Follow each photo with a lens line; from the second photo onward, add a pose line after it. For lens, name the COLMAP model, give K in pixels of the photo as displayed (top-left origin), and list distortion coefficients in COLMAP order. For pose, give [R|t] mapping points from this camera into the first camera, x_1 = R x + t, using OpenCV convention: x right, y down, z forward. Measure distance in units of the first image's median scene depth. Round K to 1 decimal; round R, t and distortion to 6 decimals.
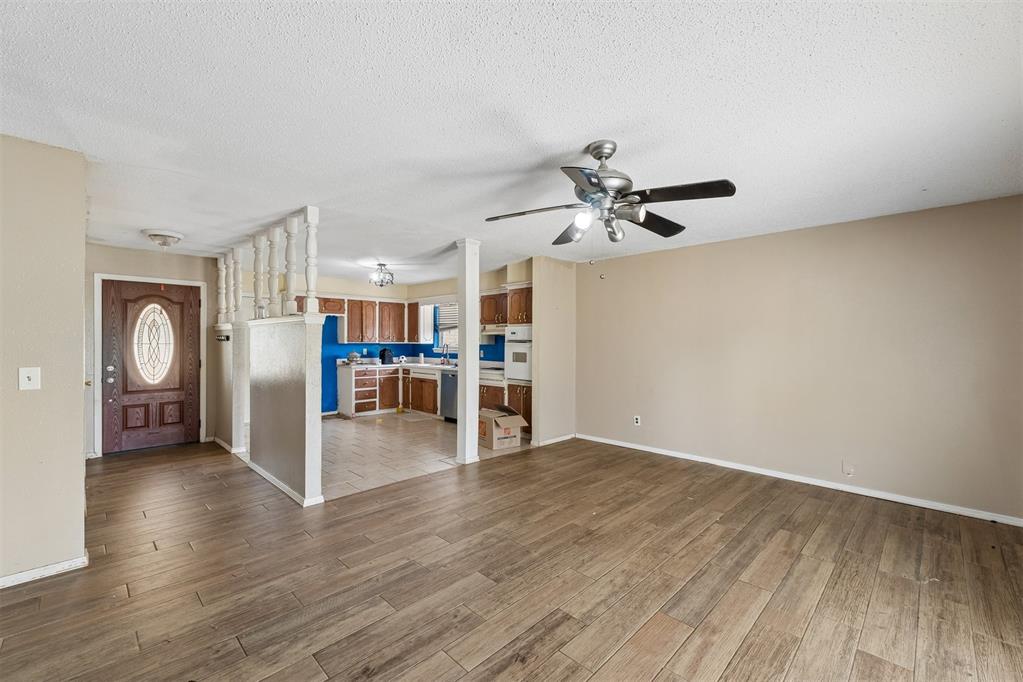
lens RADIAL K [[425.7, 0, 511.5], [0, 425.7, 341.0], [0, 0, 1]] dist [0.004795, 0.000353]
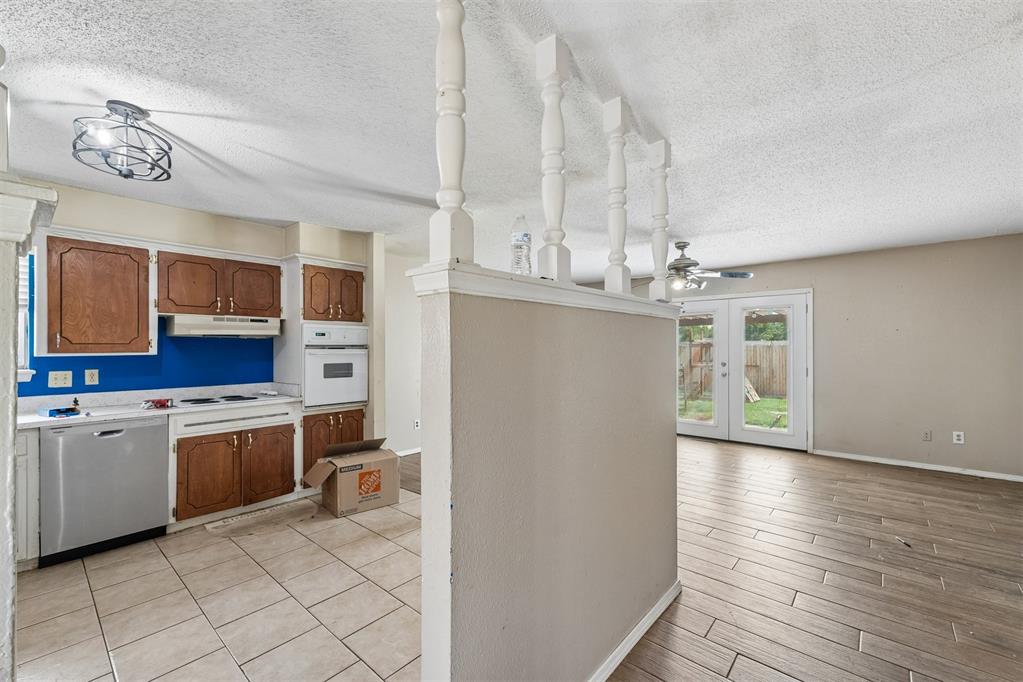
lens RADIAL K [[428.0, 0, 510.8], [0, 428.0, 343.2], [0, 0, 1]] dist [0.004960, -0.000144]
pose [[-0.066538, 0.002698, 0.997780, -0.652506], [0.001783, 0.999995, -0.002585, -0.002719], [-0.997782, 0.001607, -0.066543, 0.744724]]
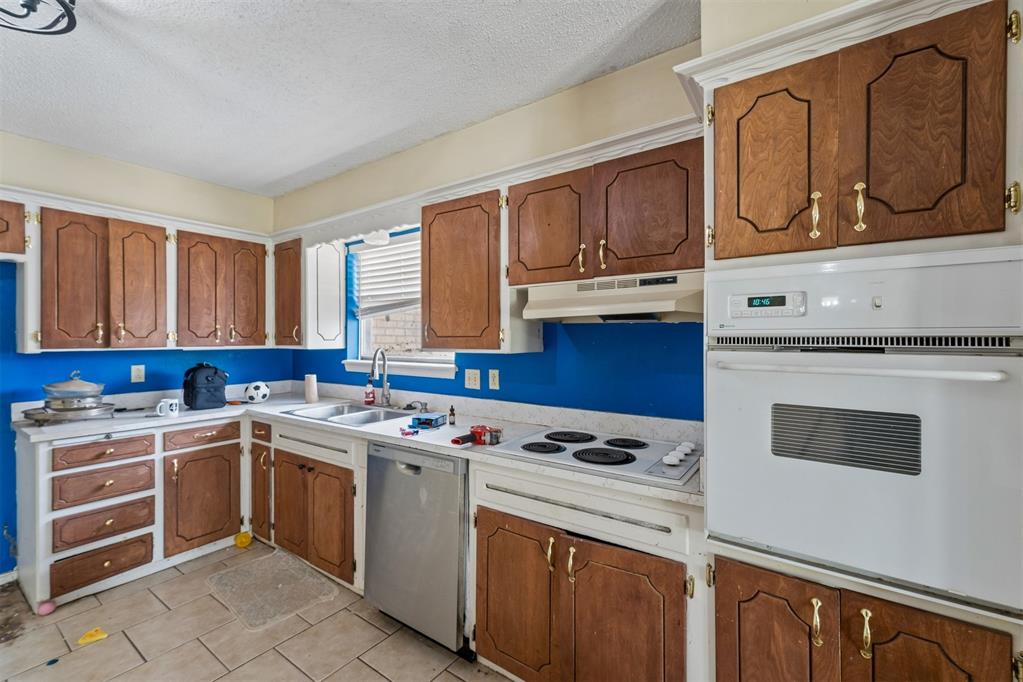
lens RADIAL K [[432.2, 0, 513.3], [0, 432.2, 337.1], [0, 0, 1]] dist [0.008148, 0.000048]
pose [[0.985765, -0.008092, 0.167934, -0.136741], [0.008226, 0.999966, -0.000101, -0.003362], [-0.167927, 0.001481, 0.985798, 0.817183]]
